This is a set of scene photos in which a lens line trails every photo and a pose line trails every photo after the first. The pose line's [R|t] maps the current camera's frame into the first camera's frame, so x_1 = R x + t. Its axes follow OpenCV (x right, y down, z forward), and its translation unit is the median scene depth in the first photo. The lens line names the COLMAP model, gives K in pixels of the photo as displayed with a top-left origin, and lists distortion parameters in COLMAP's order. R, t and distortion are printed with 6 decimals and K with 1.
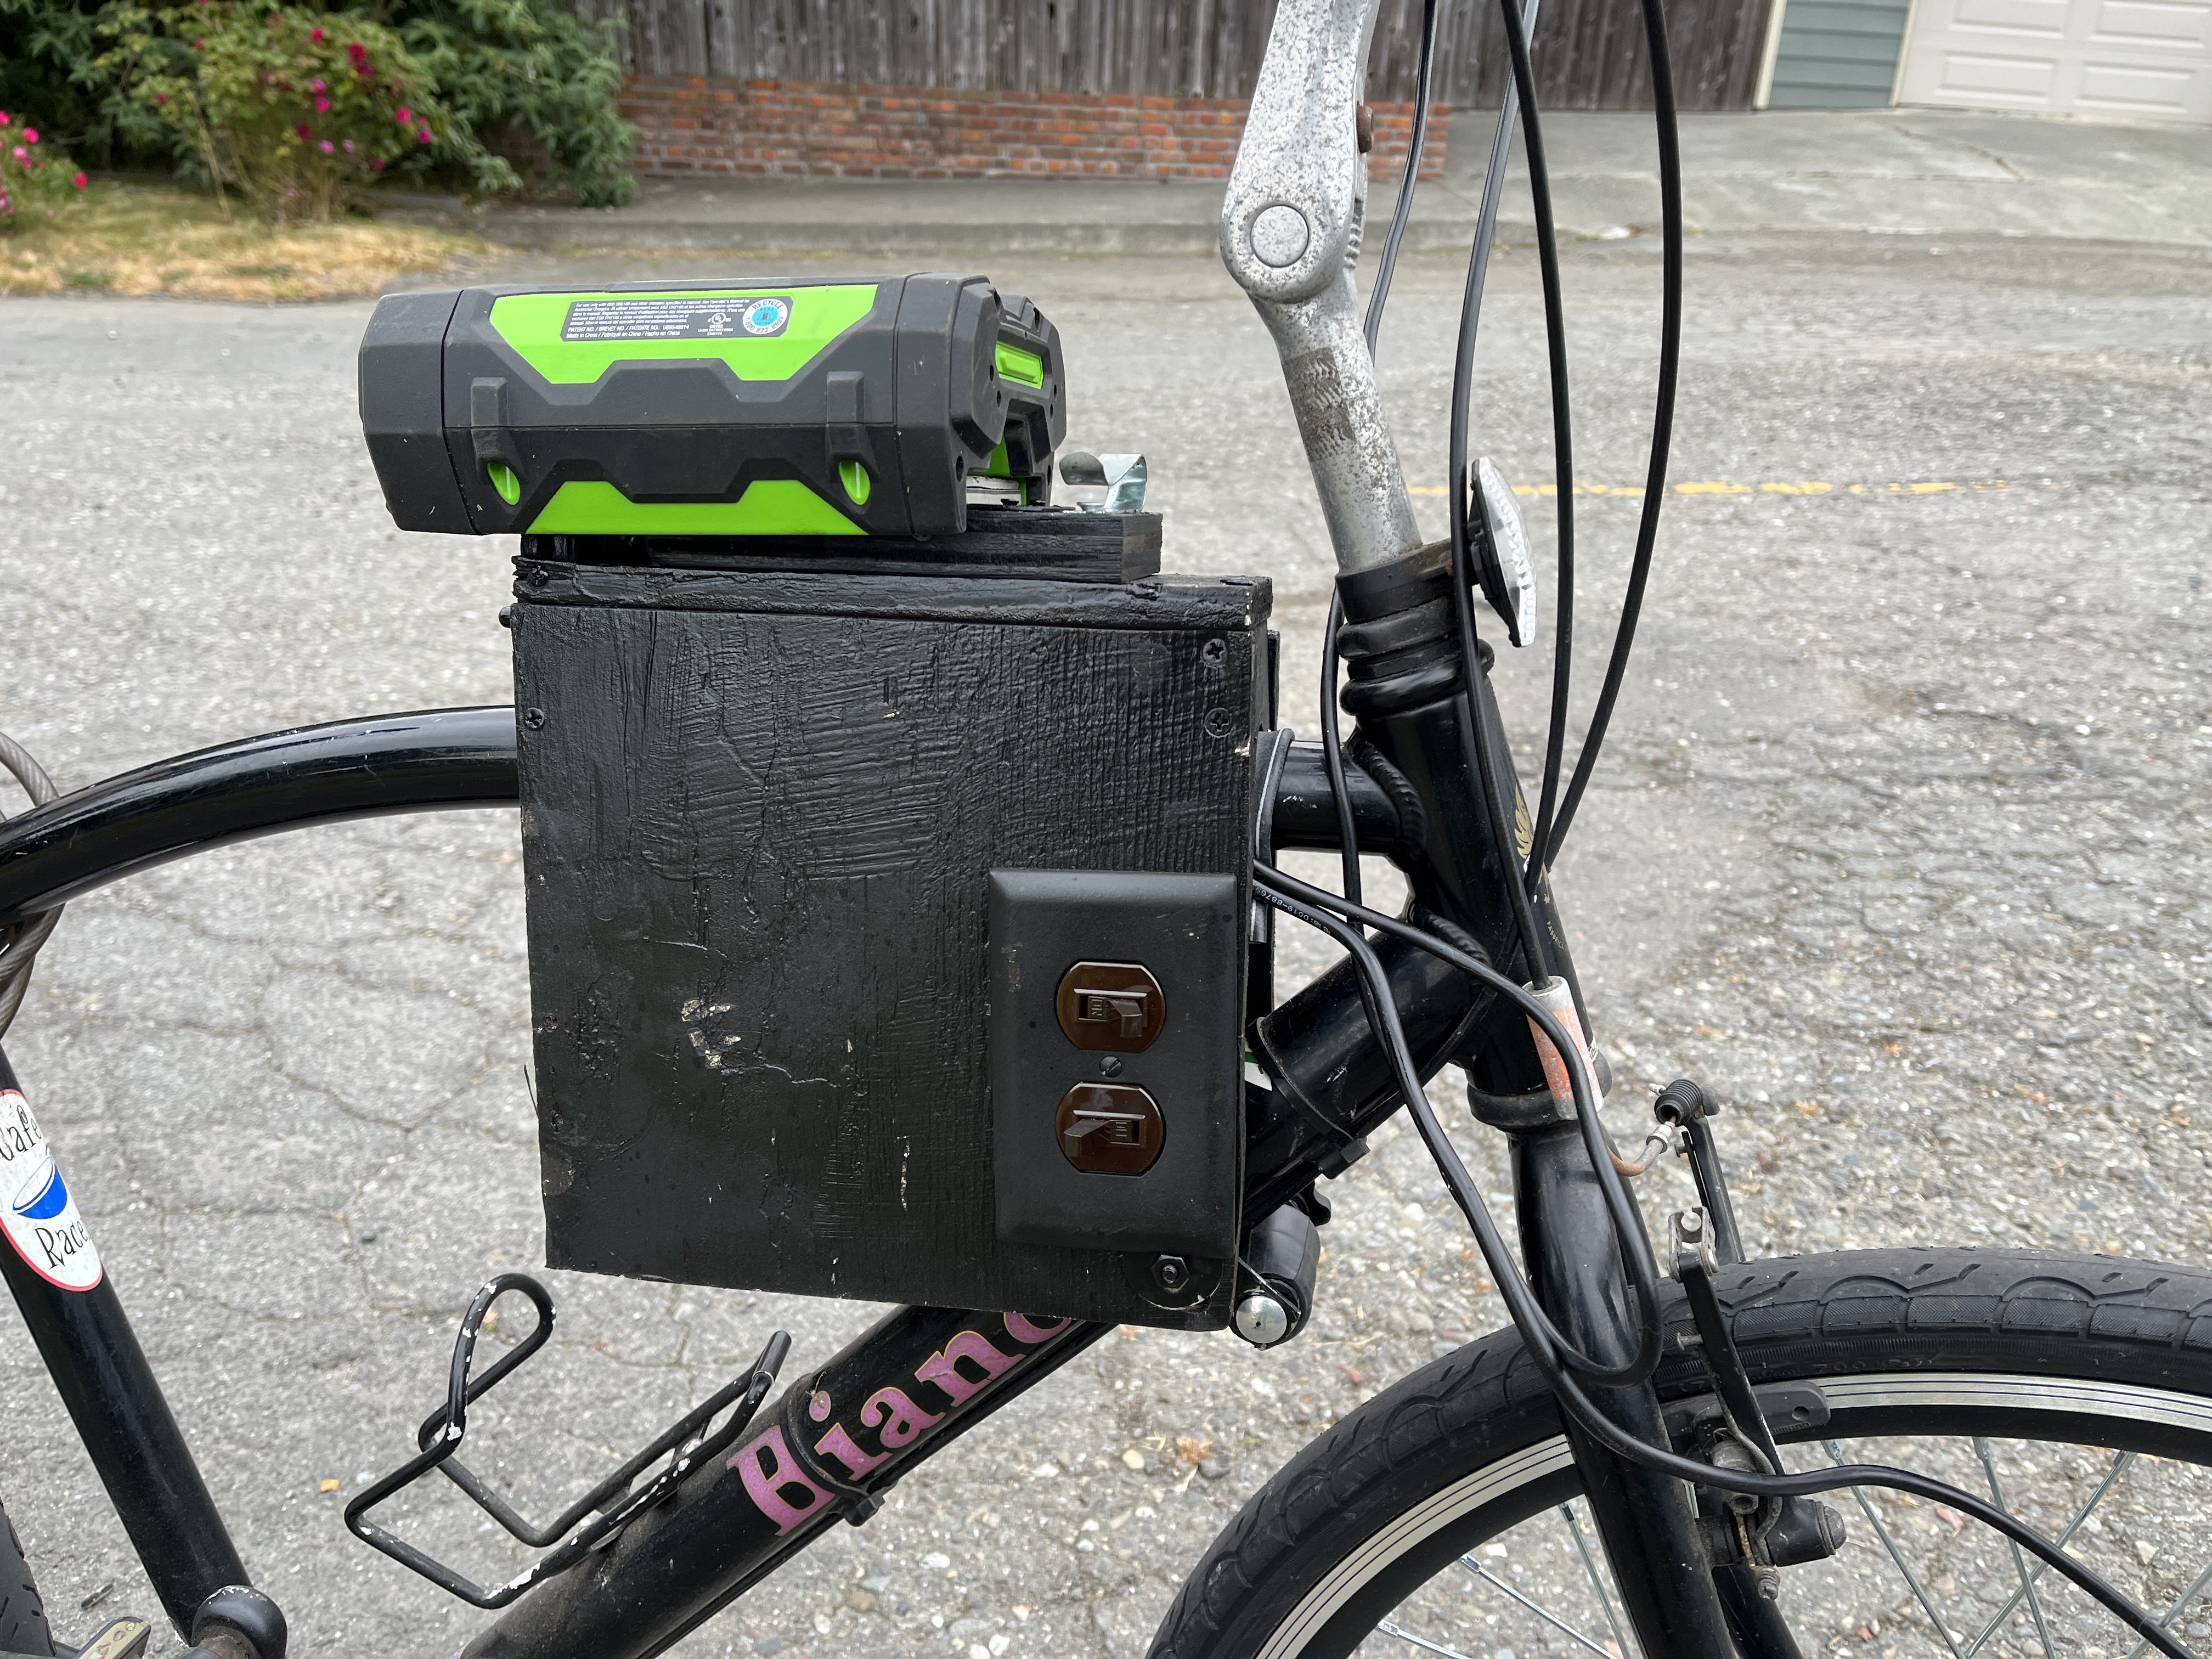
lens RADIAL K [[1715.1, 0, 1115.5], [0, 1715.1, 842.4], [0, 0, 1]] dist [0.095550, -0.151336]
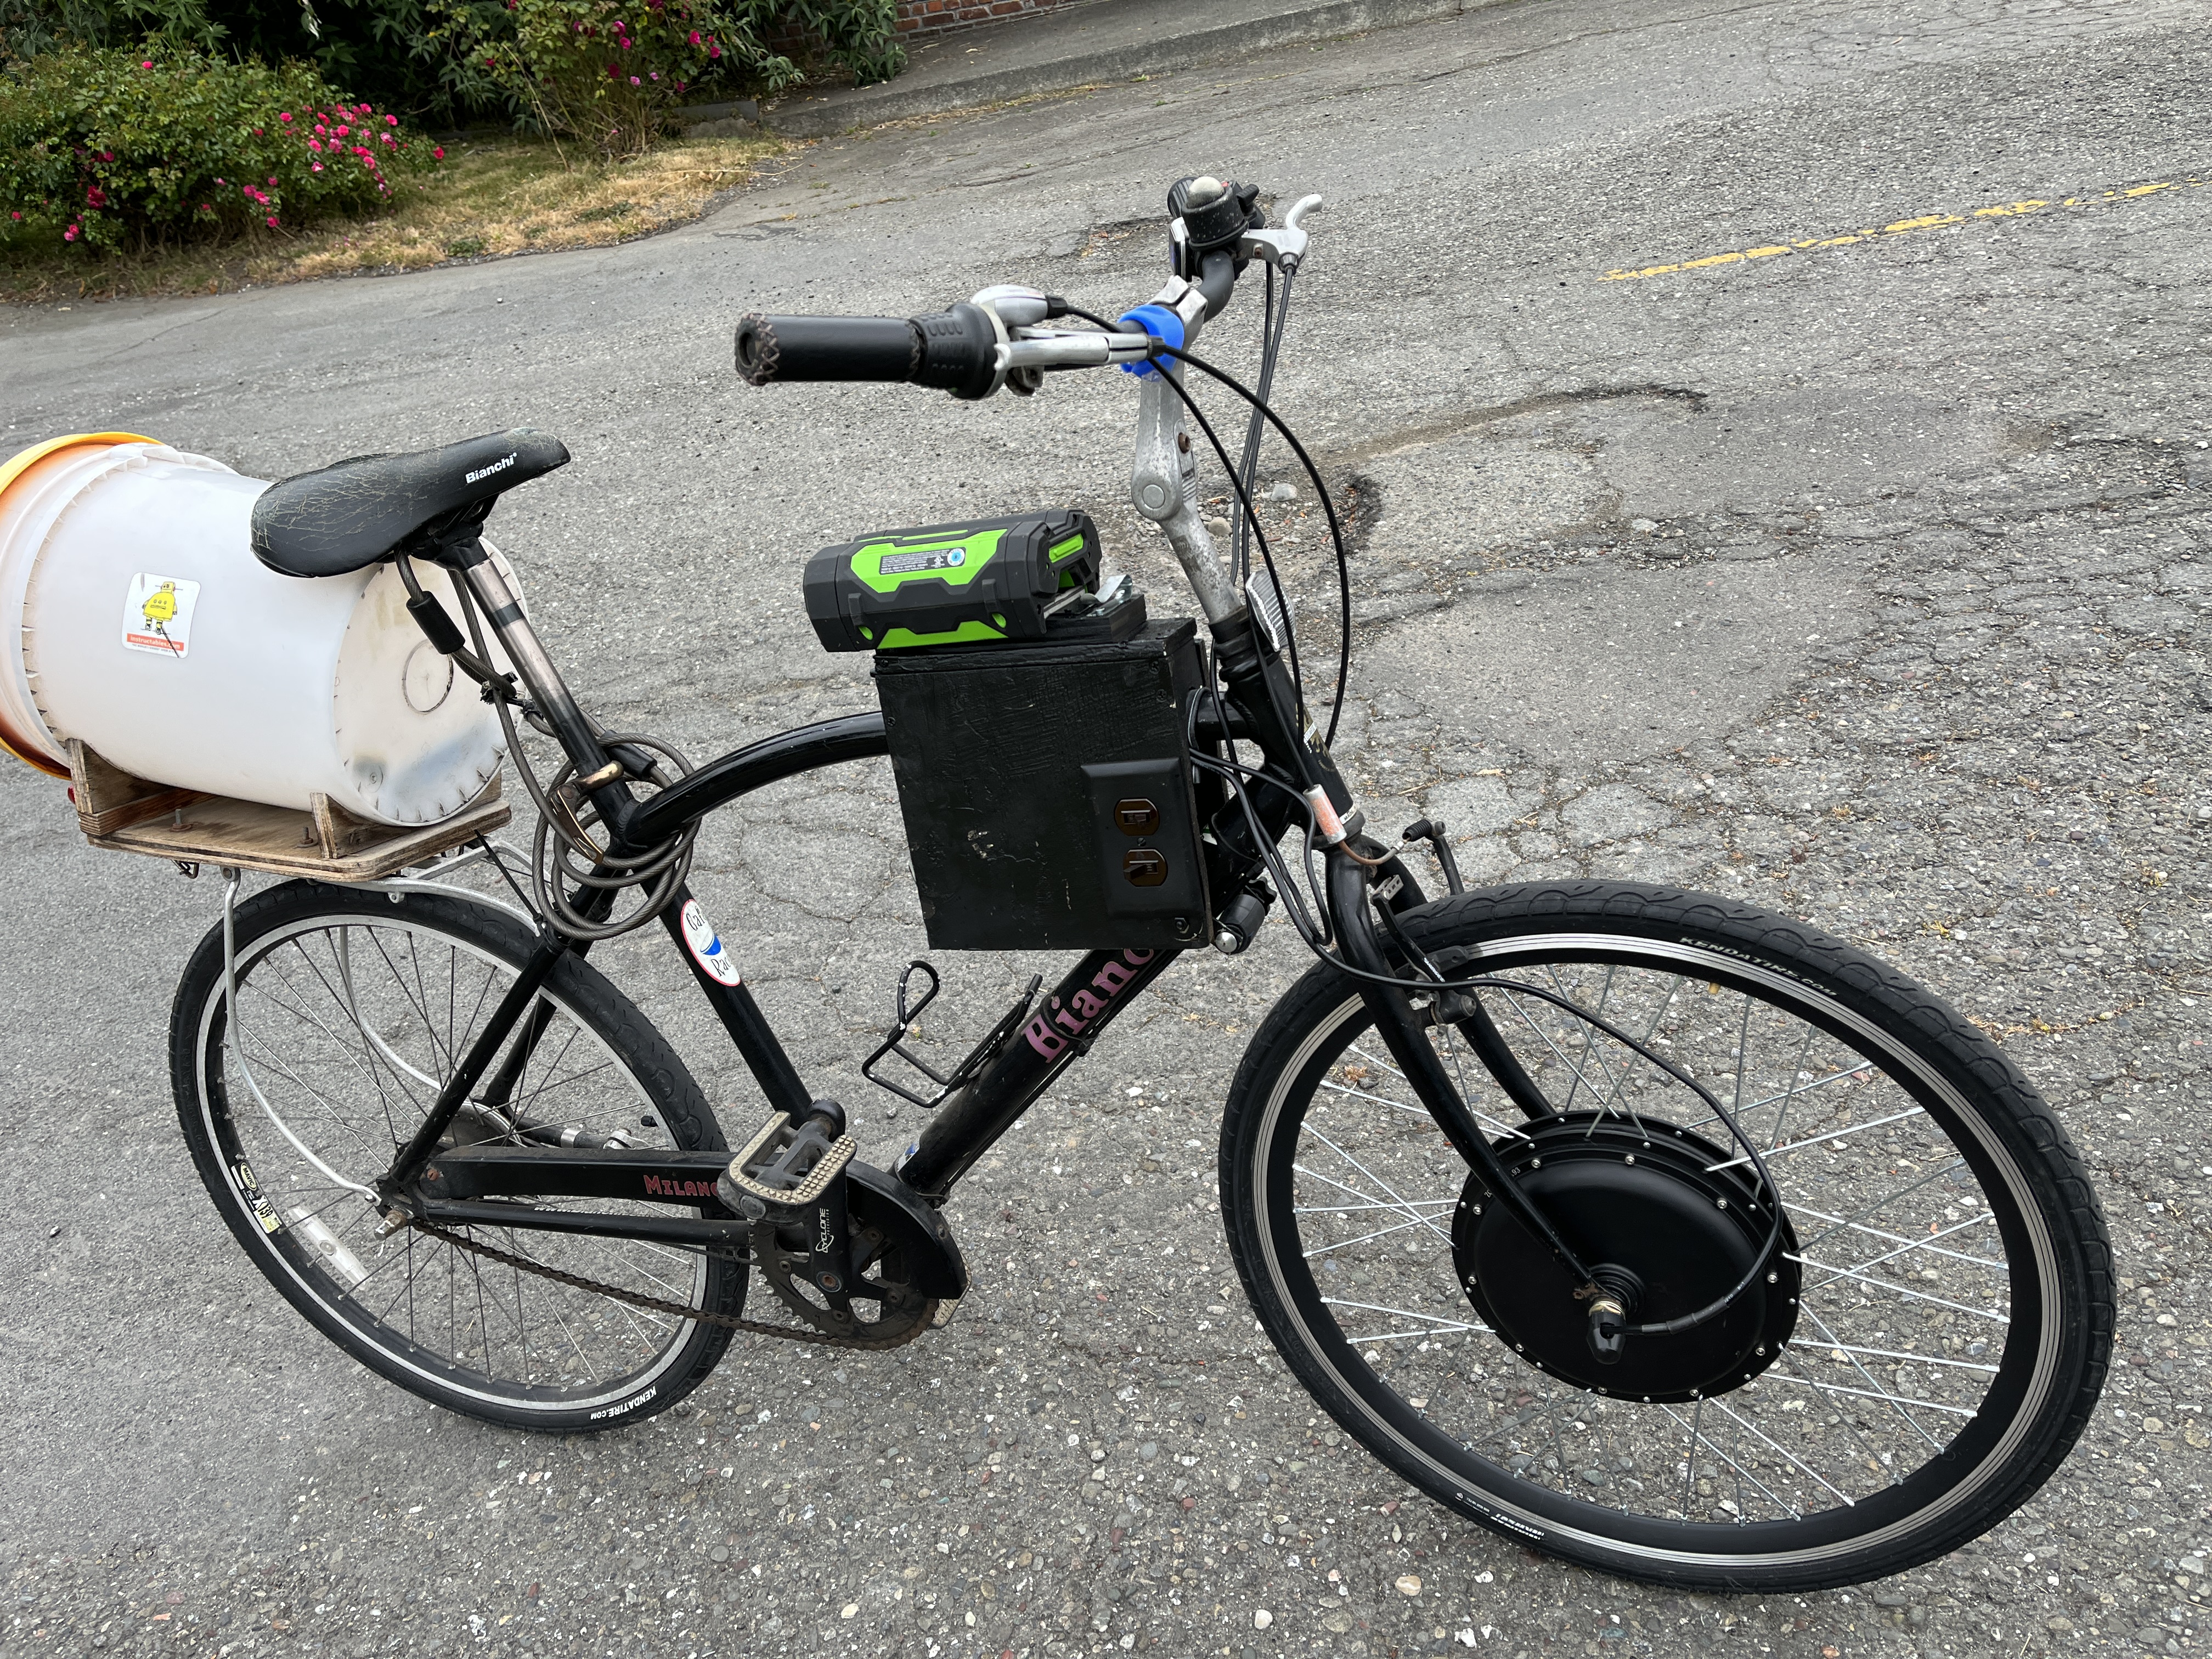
lens RADIAL K [[1715.1, 0, 1115.5], [0, 1715.1, 842.4], [0, 0, 1]] dist [0.095550, -0.151336]
pose [[0.972383, -0.100041, -0.210862, 0.122505], [0.125891, 0.985594, 0.112941, -0.037113], [0.196525, -0.136368, 0.970969, -0.345586]]
